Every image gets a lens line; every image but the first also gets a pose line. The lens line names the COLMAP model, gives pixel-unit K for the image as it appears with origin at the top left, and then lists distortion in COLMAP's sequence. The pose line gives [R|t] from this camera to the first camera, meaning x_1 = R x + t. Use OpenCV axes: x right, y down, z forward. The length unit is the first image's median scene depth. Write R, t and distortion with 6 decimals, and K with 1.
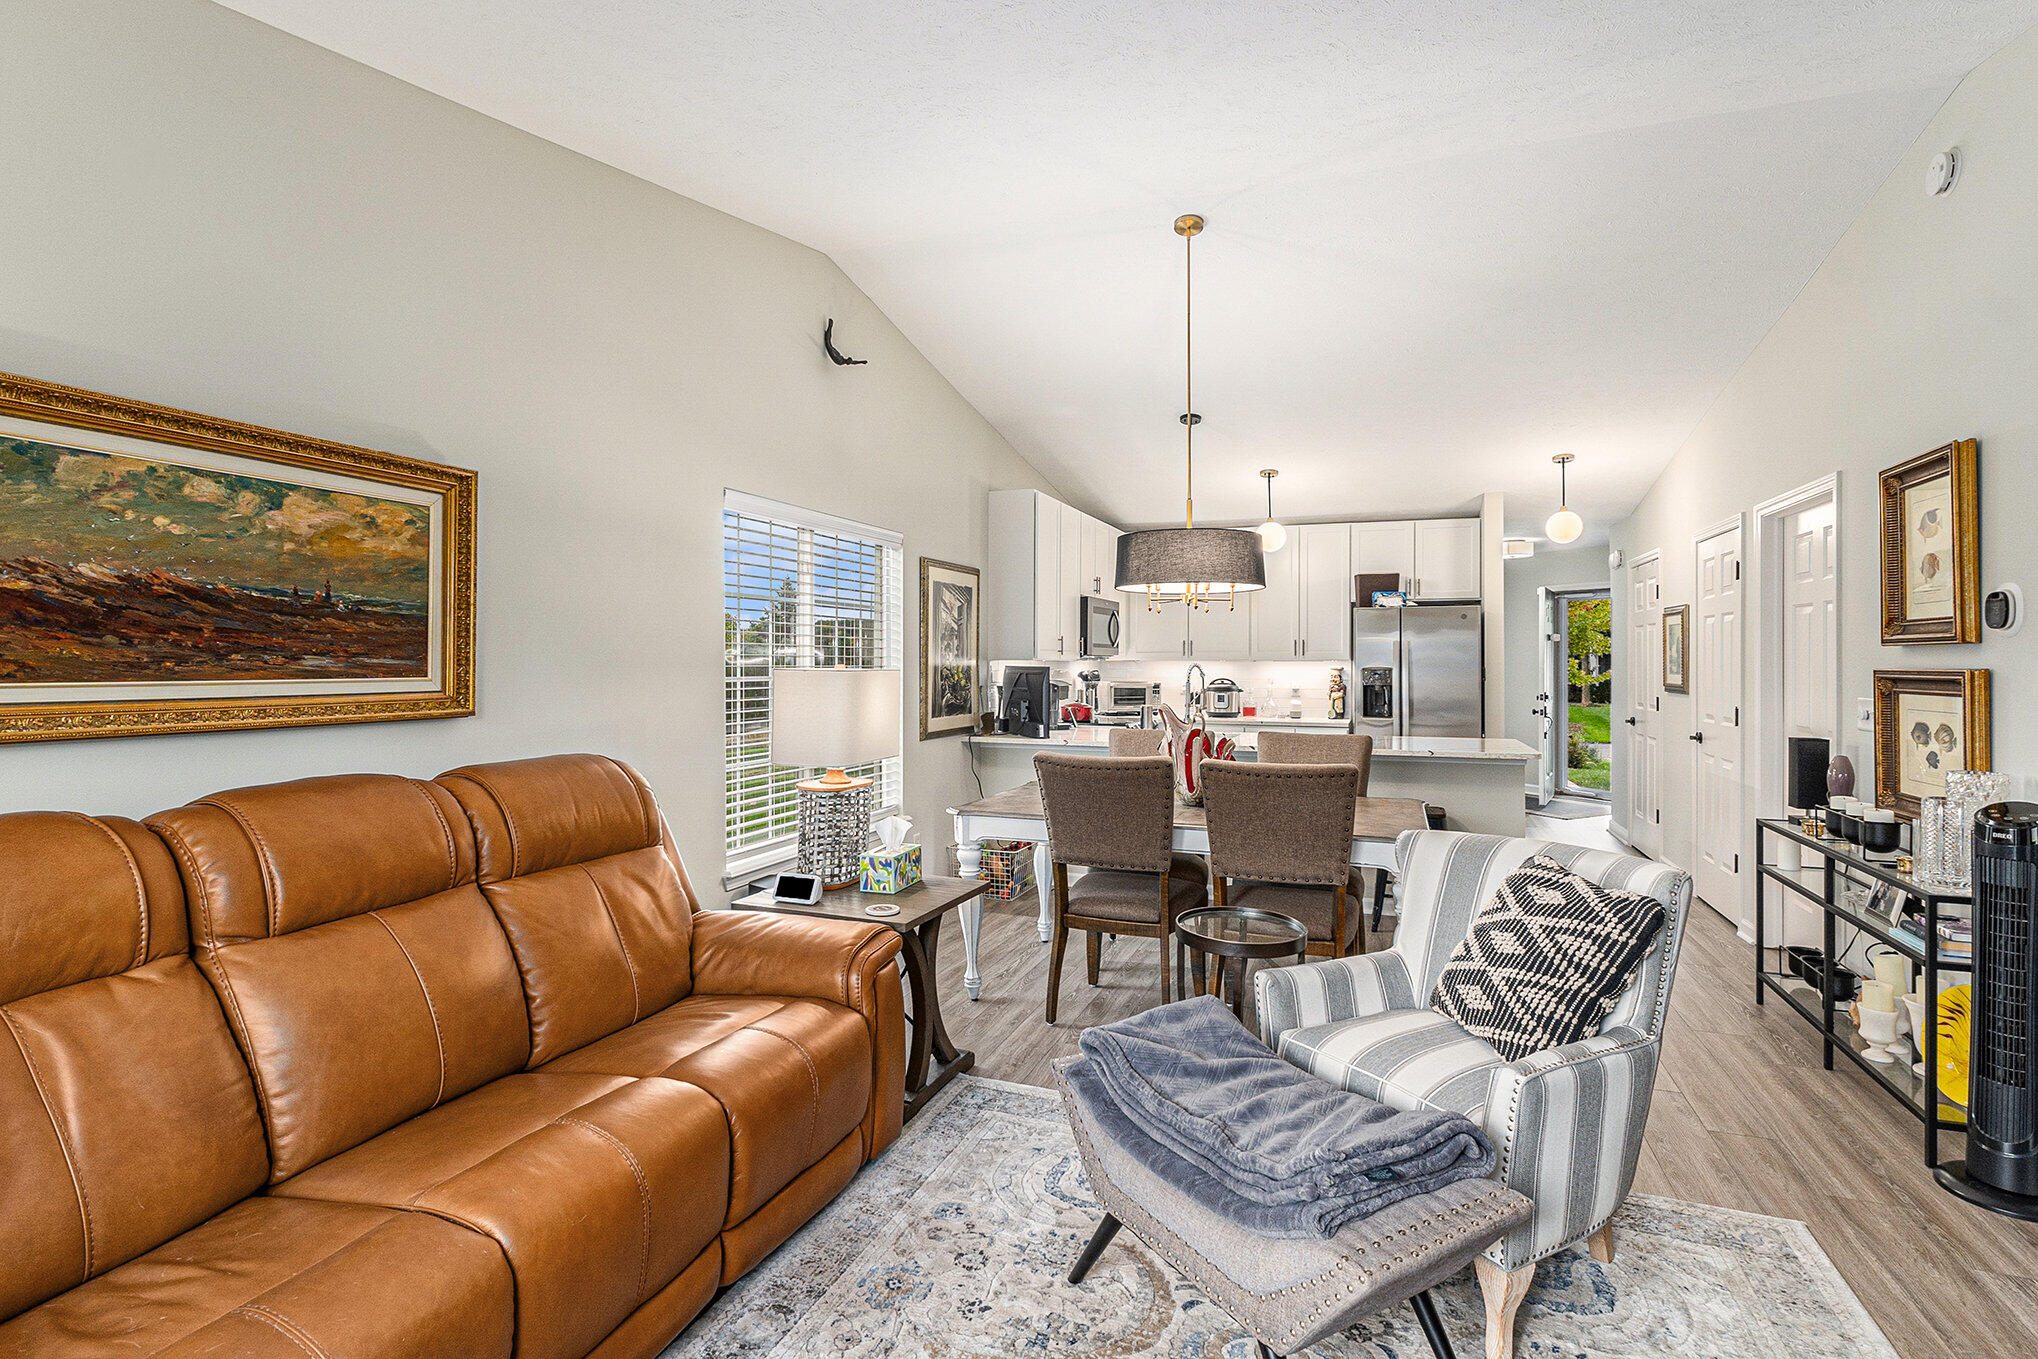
lens RADIAL K [[985.8, 0, 1021.7], [0, 985.8, 664.9], [0, 0, 1]] dist [0.001439, 0.000962]
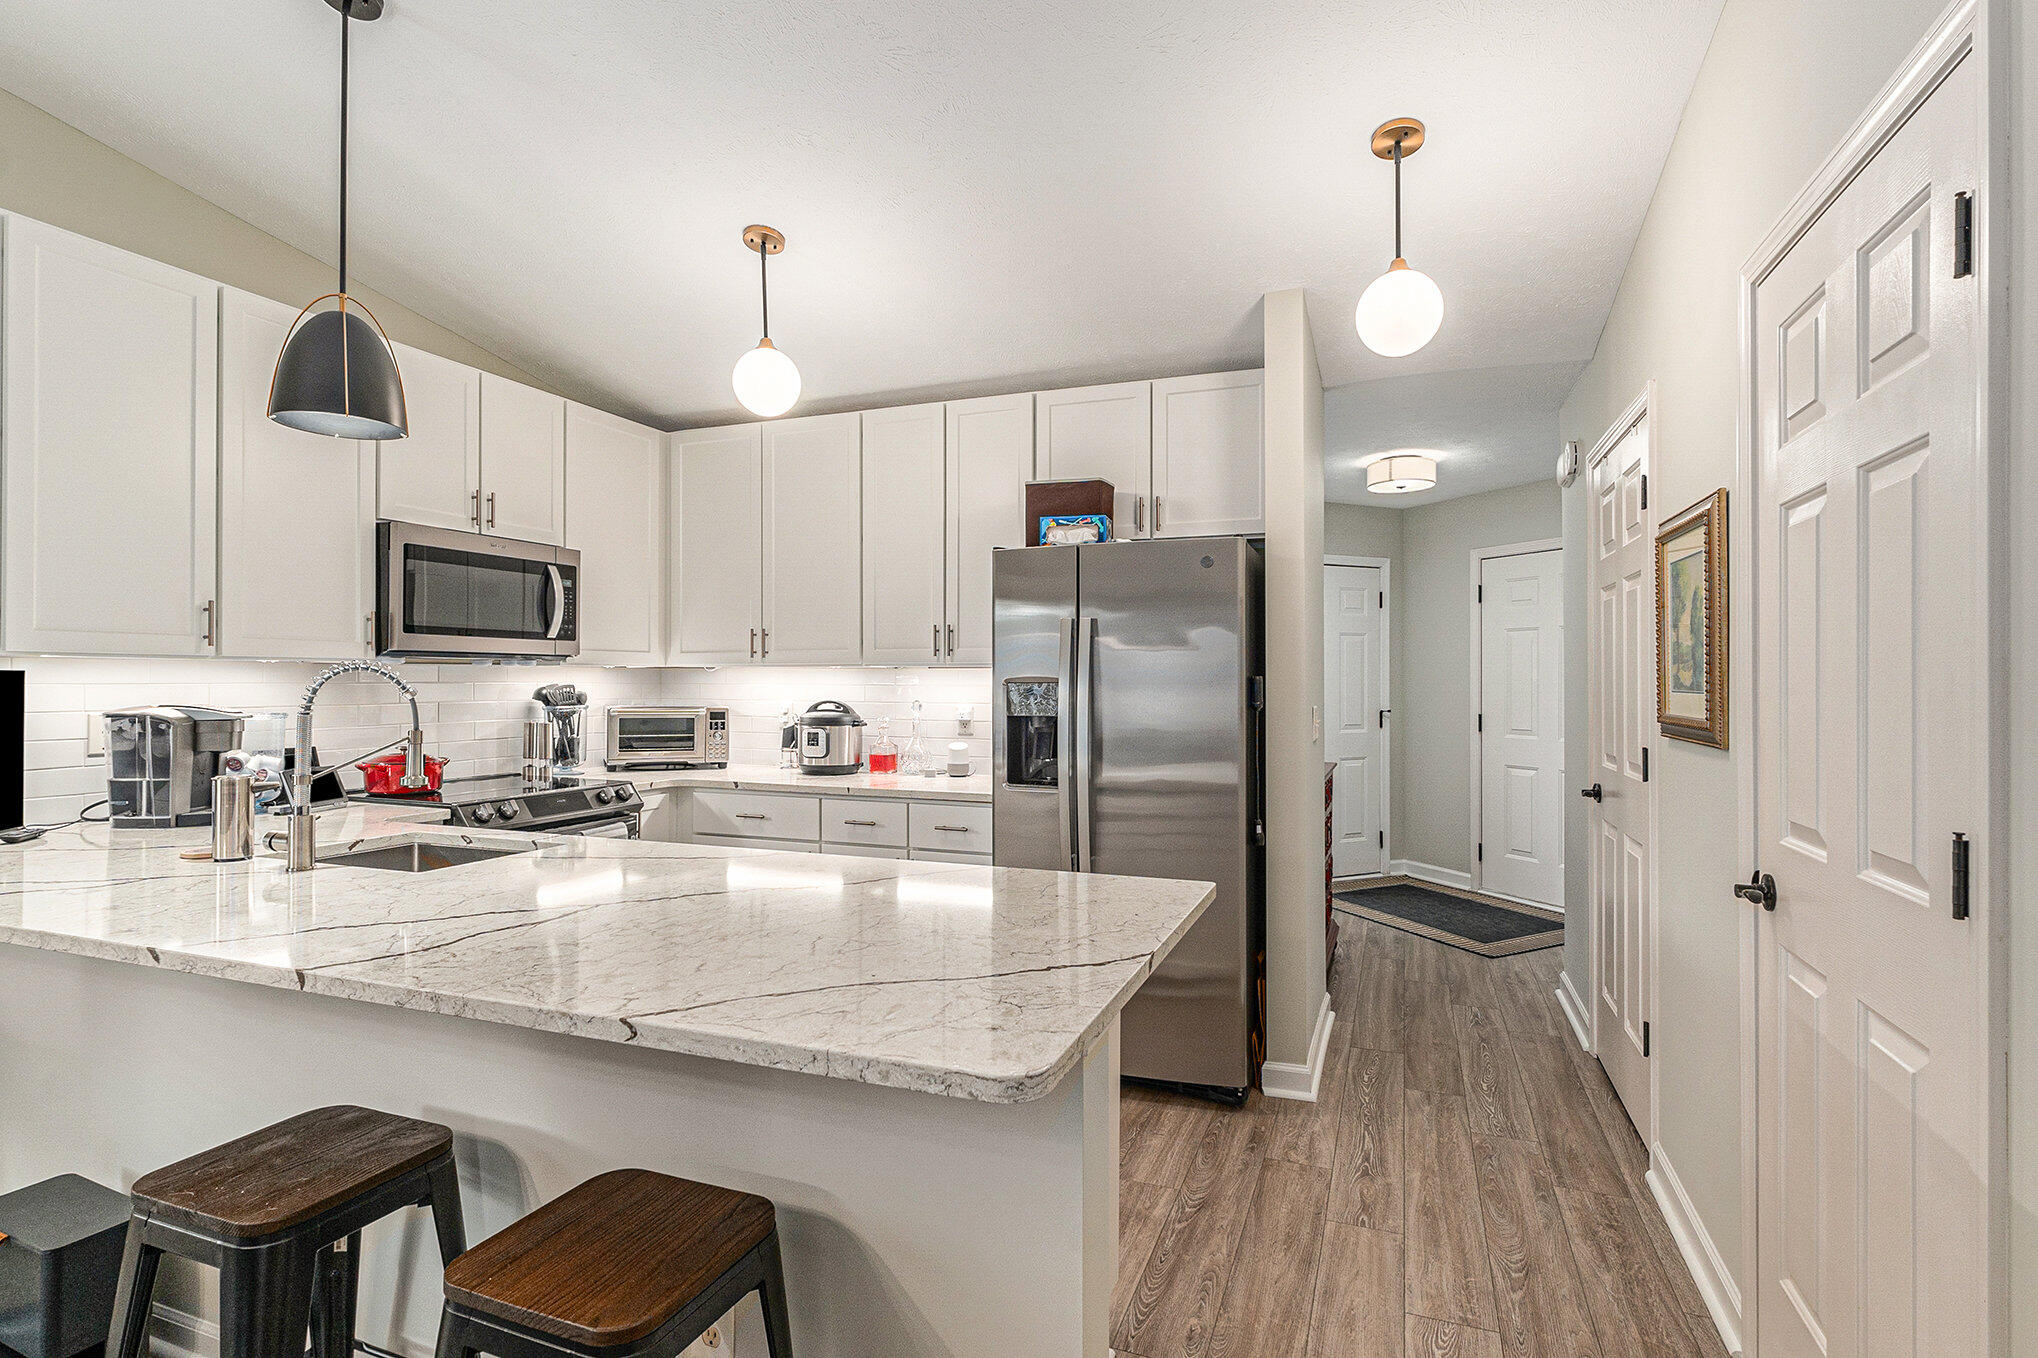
lens RADIAL K [[985.8, 0, 1014.8], [0, 985.8, 676.4], [0, 0, 1]] dist [0.001439, 0.000962]
pose [[0.999924, 0.000437, -0.012313, 0.399488], [-0.000546, 0.999960, -0.008891, 0.006888], [0.012309, 0.008897, 0.999885, 0.604702]]
